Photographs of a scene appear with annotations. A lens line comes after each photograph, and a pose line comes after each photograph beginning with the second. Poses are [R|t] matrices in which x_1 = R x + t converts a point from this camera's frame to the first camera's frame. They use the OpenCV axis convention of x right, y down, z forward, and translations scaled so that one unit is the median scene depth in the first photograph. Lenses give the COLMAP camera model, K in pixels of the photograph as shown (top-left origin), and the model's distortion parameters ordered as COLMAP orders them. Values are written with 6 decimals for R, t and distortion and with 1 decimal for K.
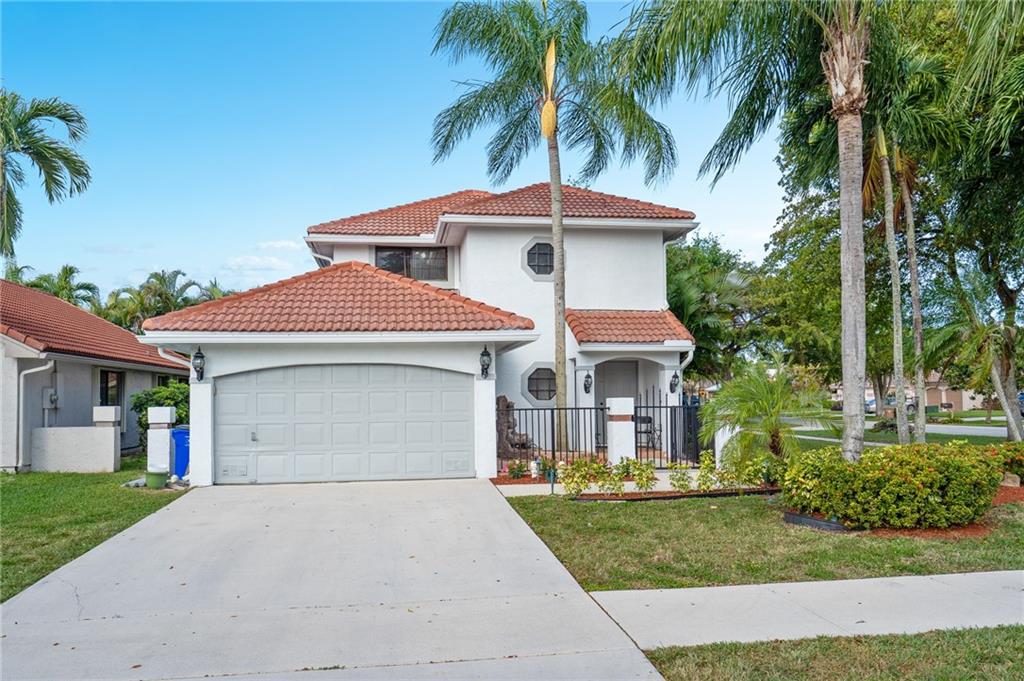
lens RADIAL K [[775.1, 0, 471.0], [0, 775.1, 355.4], [0, 0, 1]] dist [0.000761, -0.006045]
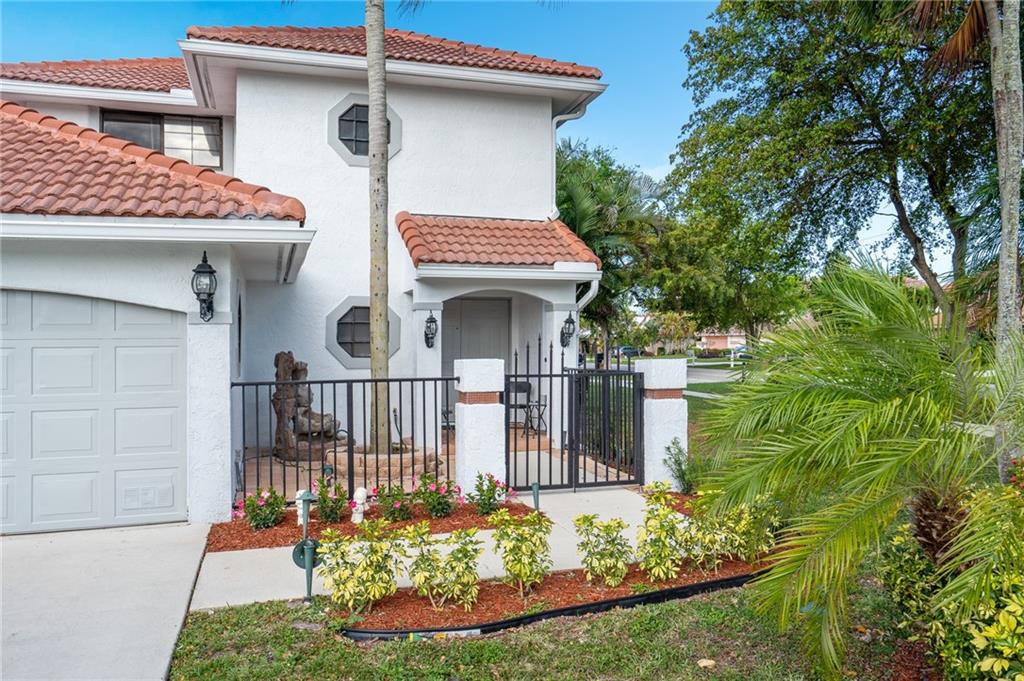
lens RADIAL K [[859.0, 0, 471.4], [0, 859.0, 340.7], [0, 0, 1]] dist [-0.002858, -0.002301]
pose [[0.986028, 0.002957, 0.166553, 0.077203], [-0.011062, 0.998798, 0.047751, 0.011936], [-0.166212, -0.048926, 0.984876, 0.364675]]
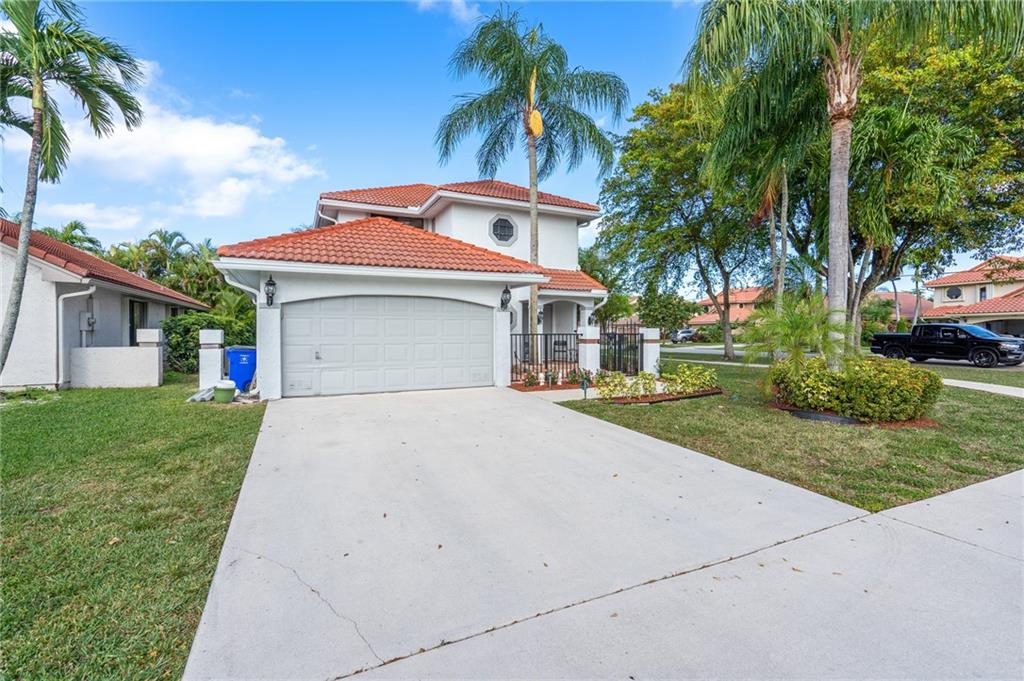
lens RADIAL K [[464.8, 0, 517.1], [0, 464.8, 326.2], [0, 0, 1]] dist [-0.009906, 0.000700]
pose [[0.955959, 0.014500, 0.293142, -0.159017], [-0.027843, 0.998755, 0.041395, 0.019194], [-0.292176, -0.047734, 0.955172, 0.200561]]
